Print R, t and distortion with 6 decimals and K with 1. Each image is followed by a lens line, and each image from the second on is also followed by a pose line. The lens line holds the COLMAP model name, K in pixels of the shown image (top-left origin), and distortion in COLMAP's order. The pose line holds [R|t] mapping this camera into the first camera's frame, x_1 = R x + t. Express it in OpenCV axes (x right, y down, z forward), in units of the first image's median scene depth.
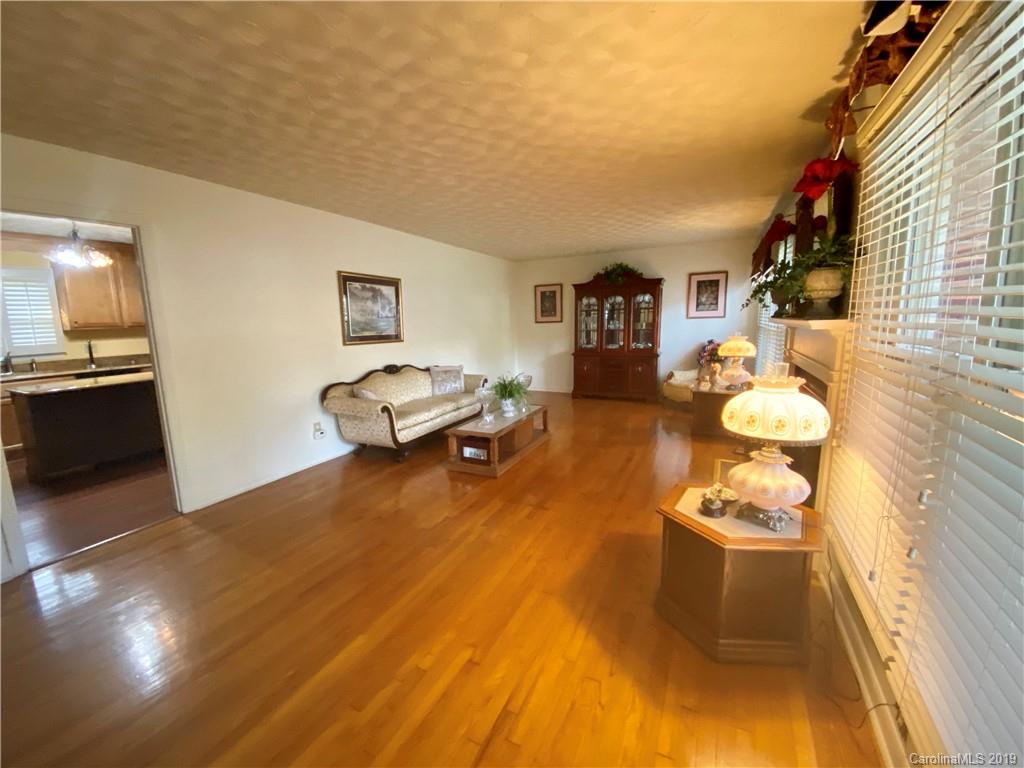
lens RADIAL K [[410.2, 0, 501.6], [0, 410.2, 384.9], [0, 0, 1]] dist [0.008567, -0.015264]
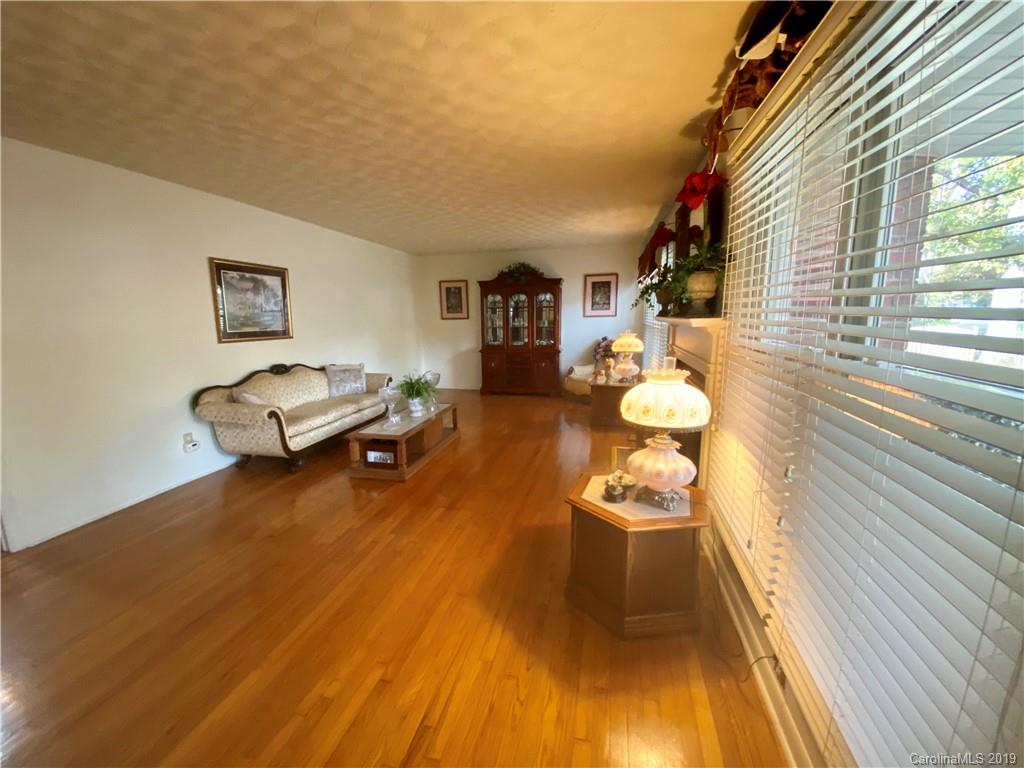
lens RADIAL K [[408.3, 0, 509.3], [0, 408.3, 385.7], [0, 0, 1]] dist [0.002439, -0.016141]
pose [[0.969981, -0.028445, 0.241512, 0.000367], [0.026147, 0.999577, 0.012713, -0.001797], [-0.241772, -0.006017, 0.970315, 0.034615]]
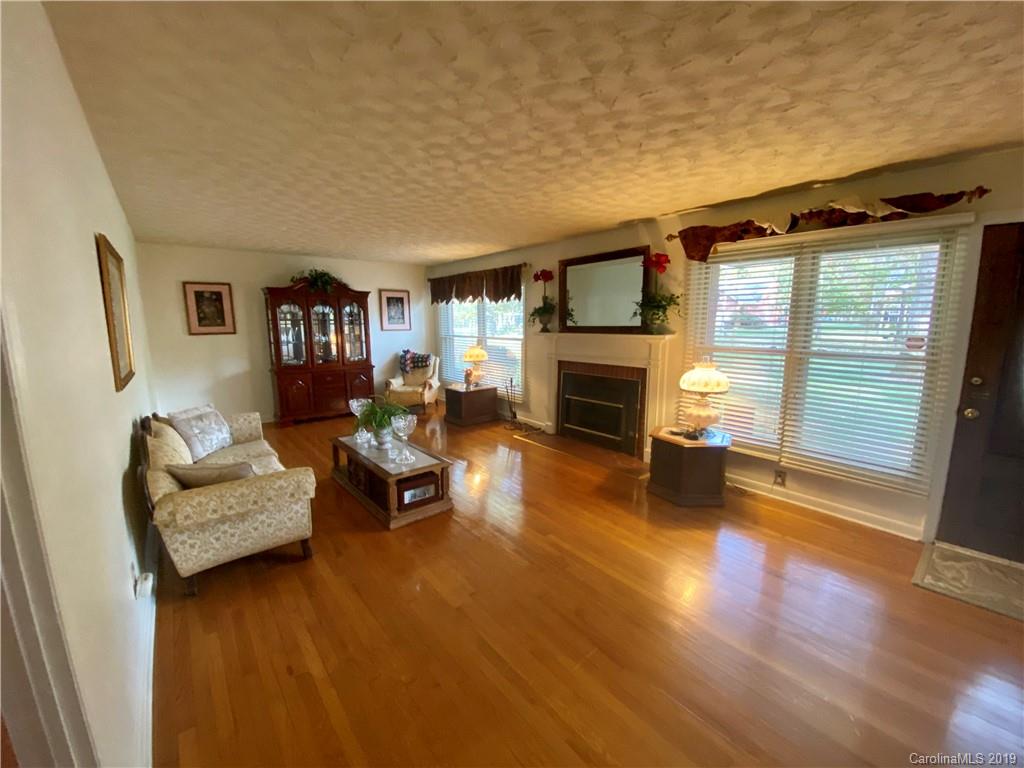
lens RADIAL K [[408.3, 0, 509.3], [0, 408.3, 385.7], [0, 0, 1]] dist [0.002439, -0.016141]
pose [[0.386503, -0.115498, 0.915028, -1.115268], [0.137406, 0.988266, 0.066703, -0.119717], [-0.911995, 0.099949, 0.397838, 0.758893]]
